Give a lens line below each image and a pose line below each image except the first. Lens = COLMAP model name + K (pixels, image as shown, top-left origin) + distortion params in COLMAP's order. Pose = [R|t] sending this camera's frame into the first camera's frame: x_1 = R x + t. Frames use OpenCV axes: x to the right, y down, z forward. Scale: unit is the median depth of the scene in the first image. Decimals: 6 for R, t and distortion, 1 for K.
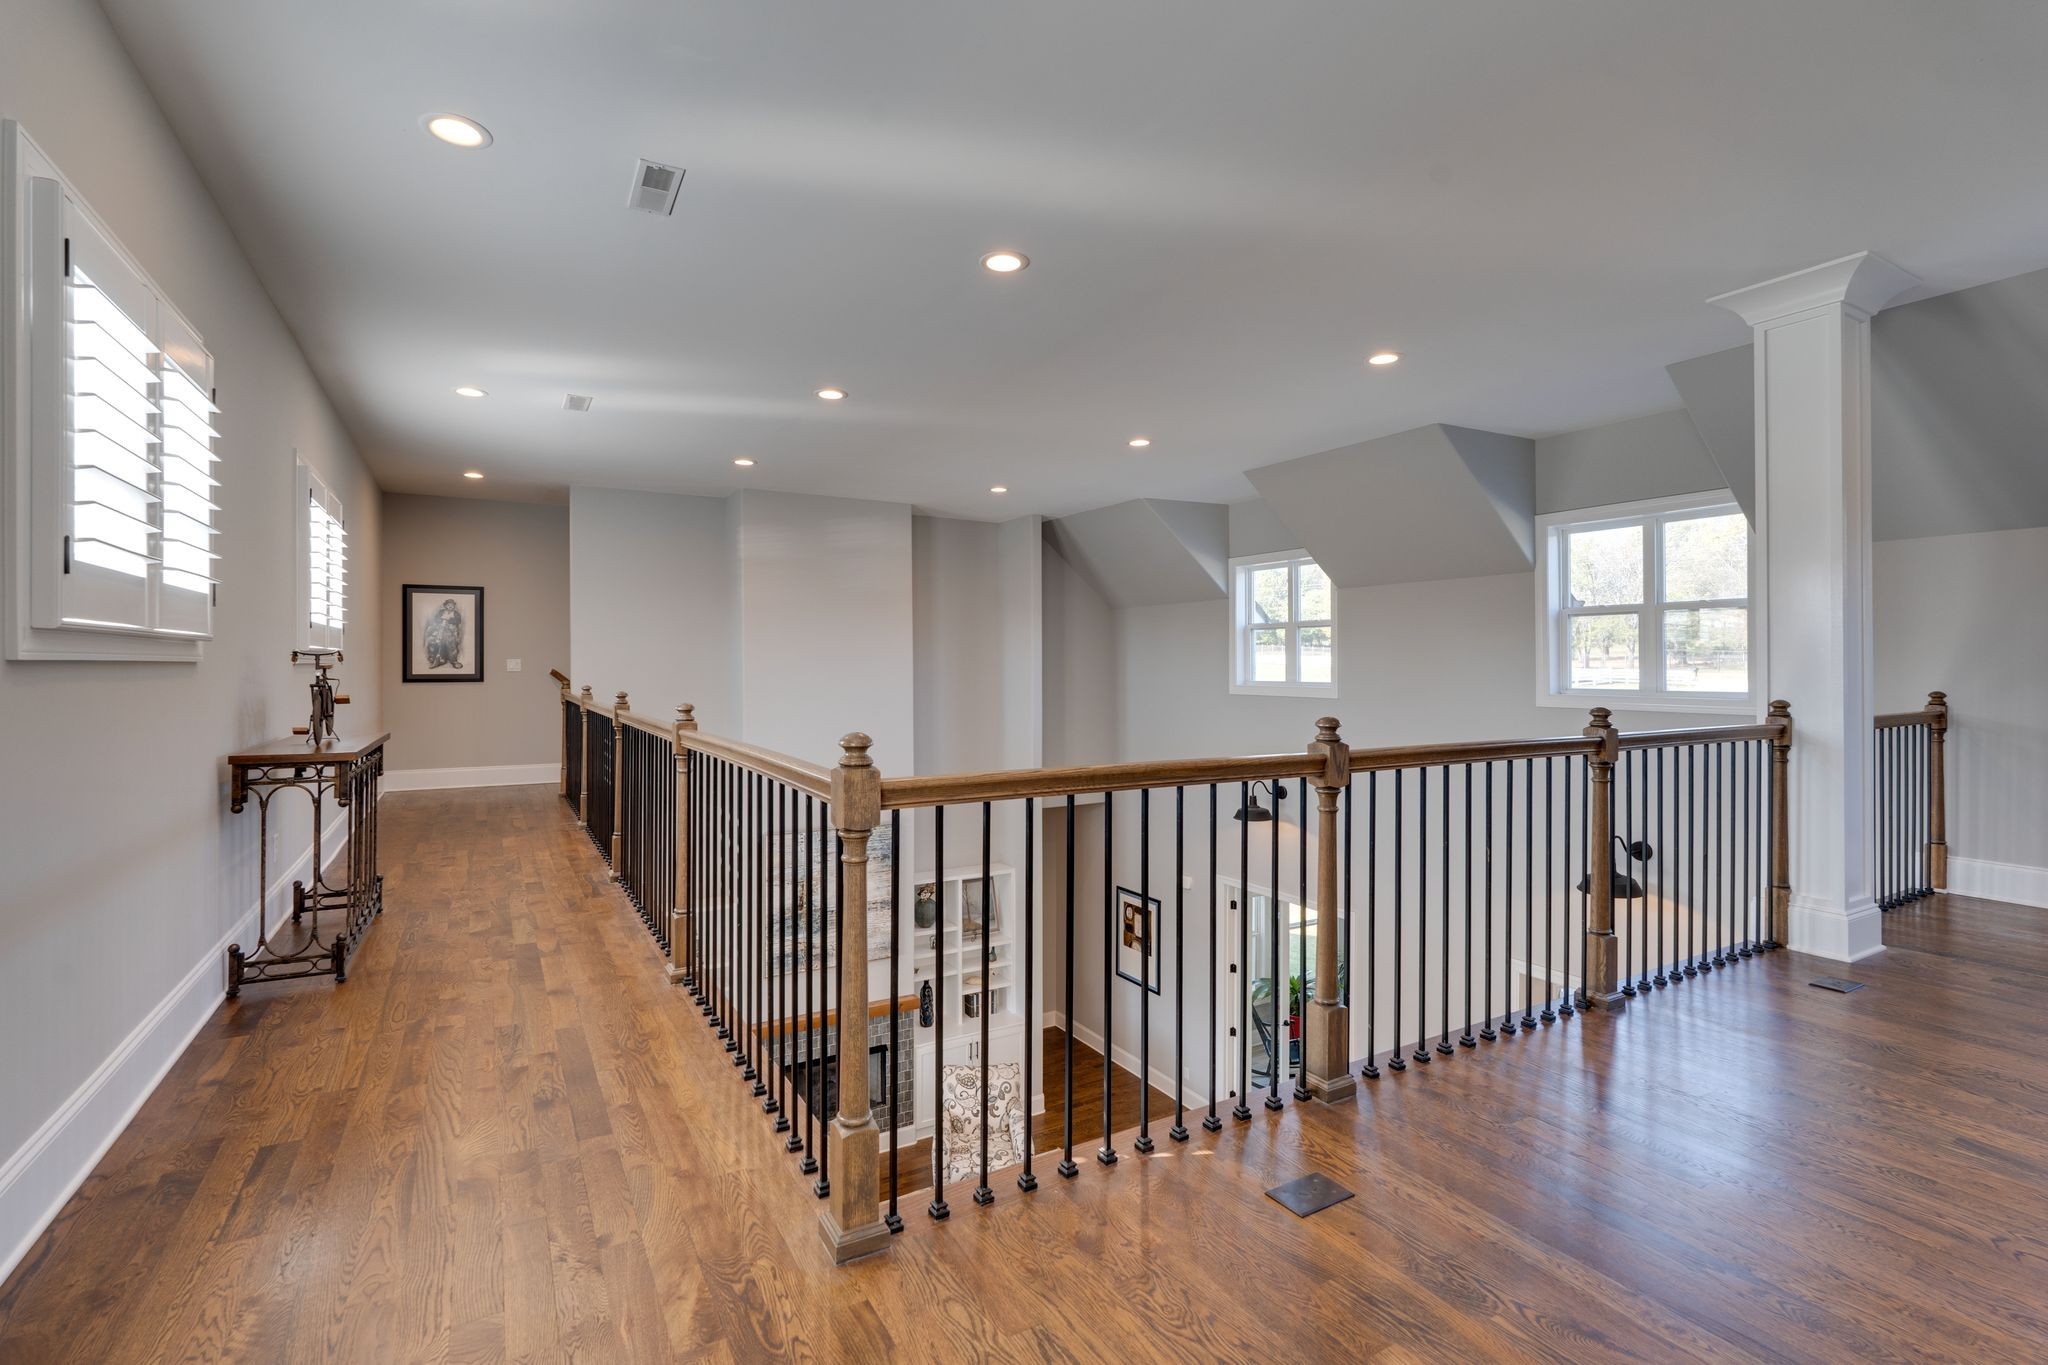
lens RADIAL K [[907.8, 0, 1025.5], [0, 907.8, 671.2], [0, 0, 1]] dist [-0.001785, -0.000511]
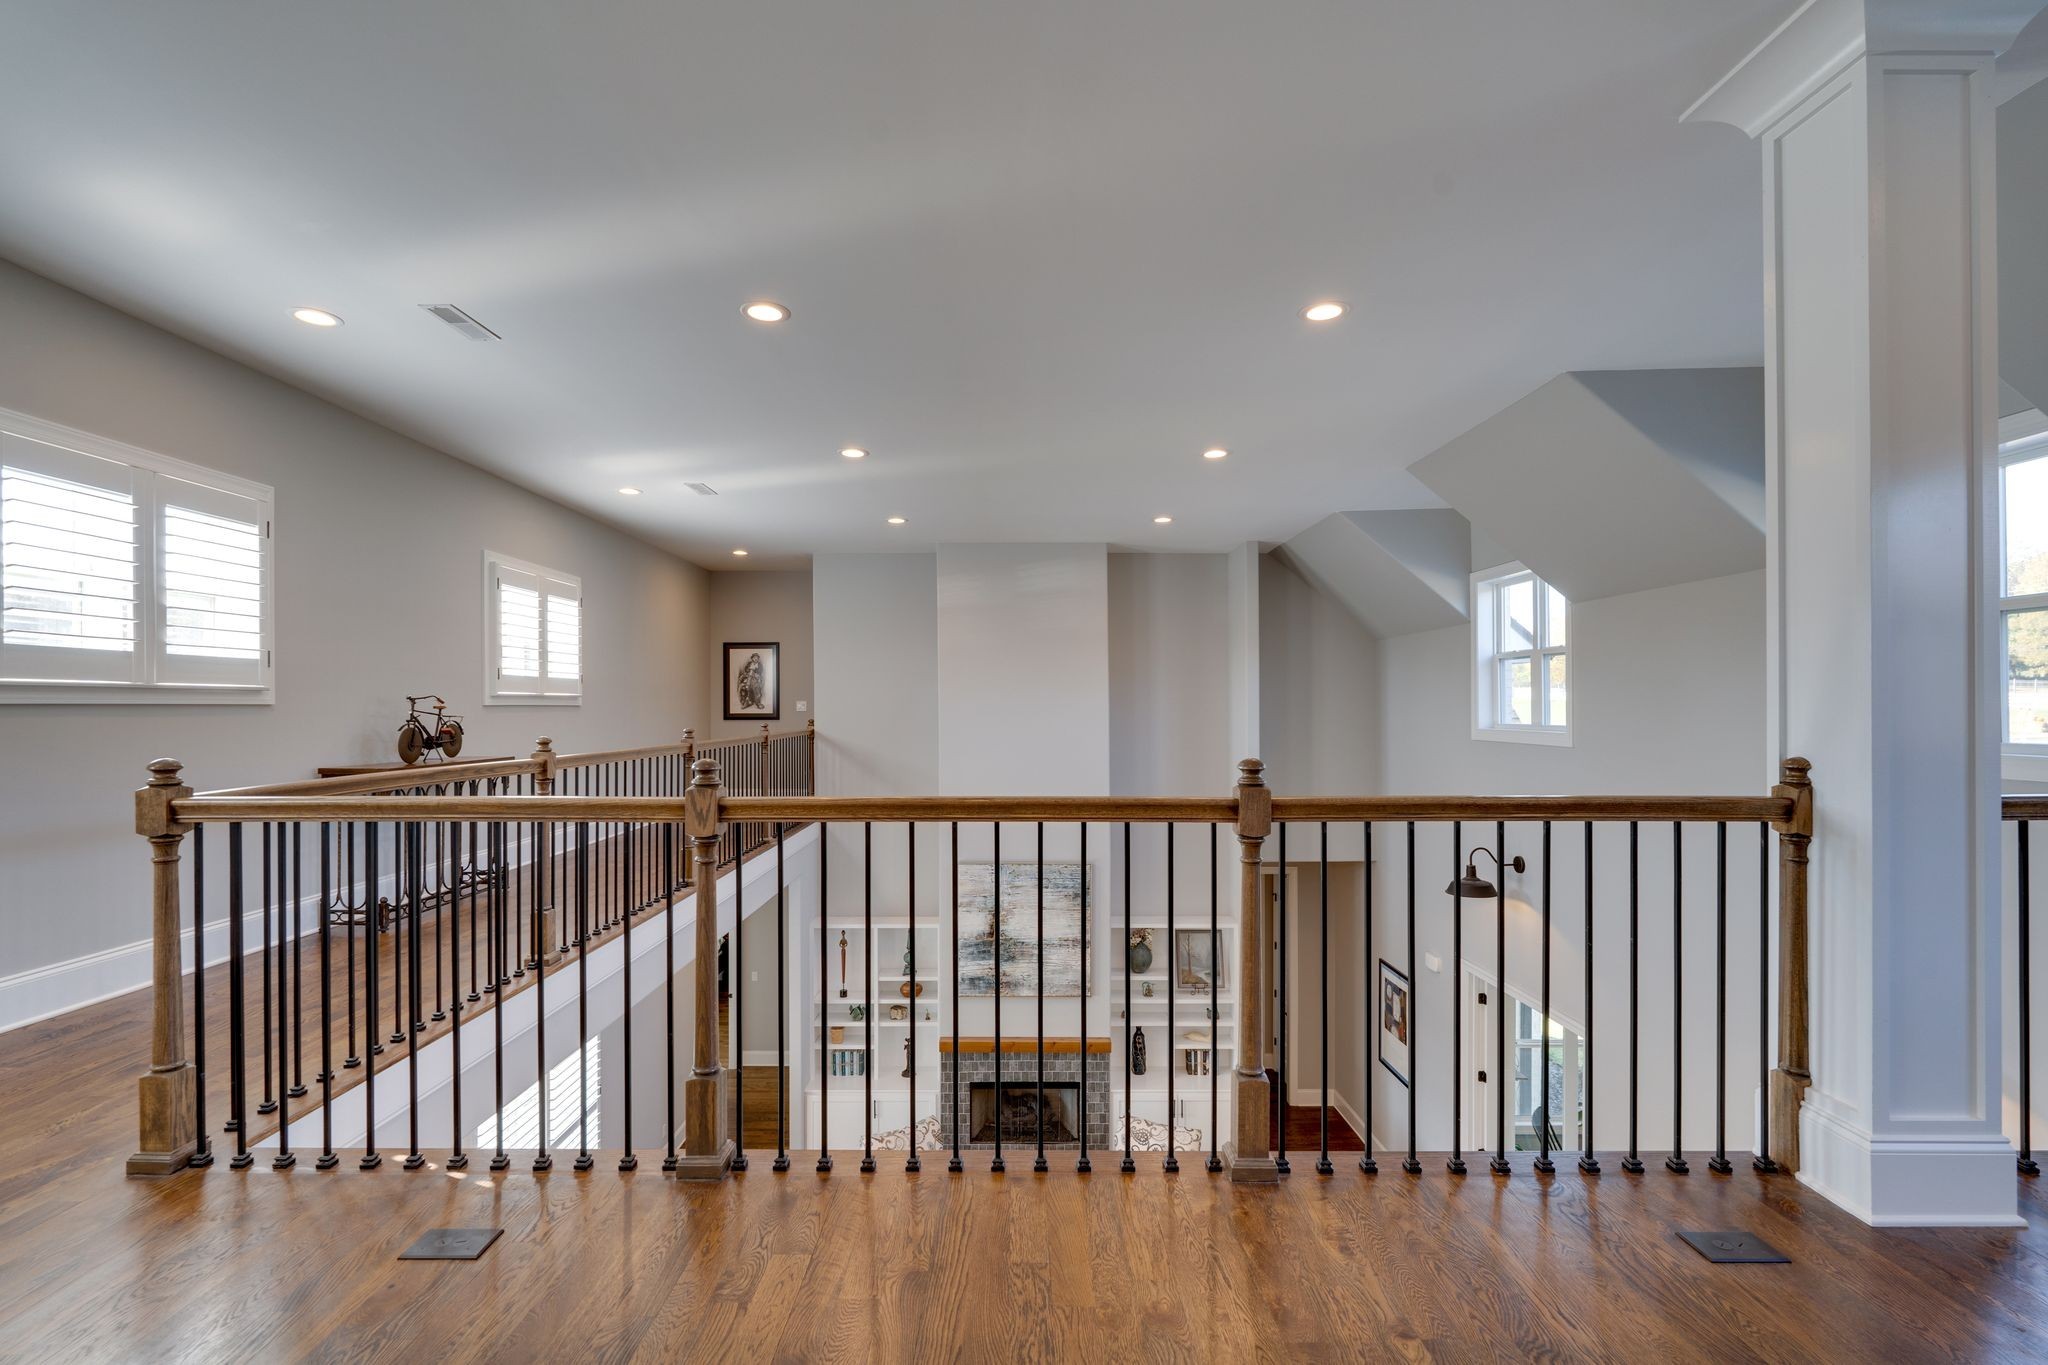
lens RADIAL K [[907.8, 0, 1045.9], [0, 907.8, 712.3], [0, 0, 1]] dist [-0.001785, -0.000511]
pose [[0.869167, 0.000403, -0.494518, 0.321912], [-0.000079, 1.000000, 0.000676, 0.000590], [0.494518, -0.000548, 0.869167, 0.111303]]
